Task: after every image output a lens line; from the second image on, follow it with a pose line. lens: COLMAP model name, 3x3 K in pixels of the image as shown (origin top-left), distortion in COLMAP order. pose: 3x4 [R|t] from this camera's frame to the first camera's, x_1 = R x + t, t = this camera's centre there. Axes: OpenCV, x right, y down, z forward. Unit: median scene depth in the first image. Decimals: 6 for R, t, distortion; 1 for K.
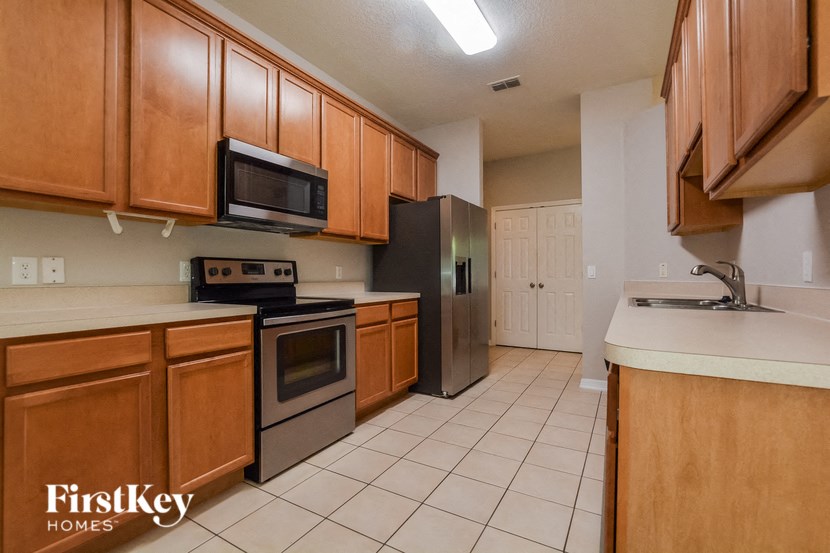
lens RADIAL K [[364.6, 0, 414.4], [0, 364.6, 278.0], [0, 0, 1]] dist [-0.019253, 0.002822]
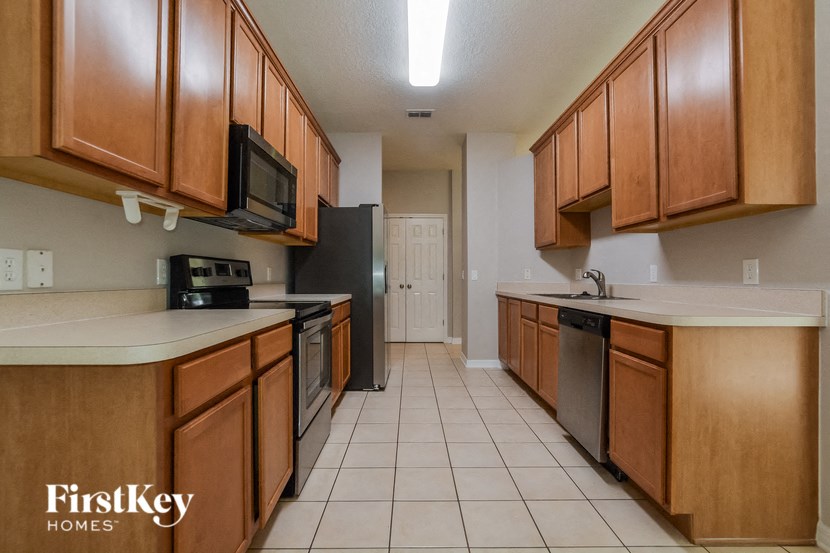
lens RADIAL K [[364.6, 0, 410.2], [0, 364.6, 274.7], [0, 0, 1]] dist [-0.019253, 0.002822]
pose [[0.861866, 0.006918, 0.507089, -0.436775], [-0.000087, 0.999909, -0.013493, -0.000335], [-0.507136, 0.011585, 0.861788, 0.016061]]
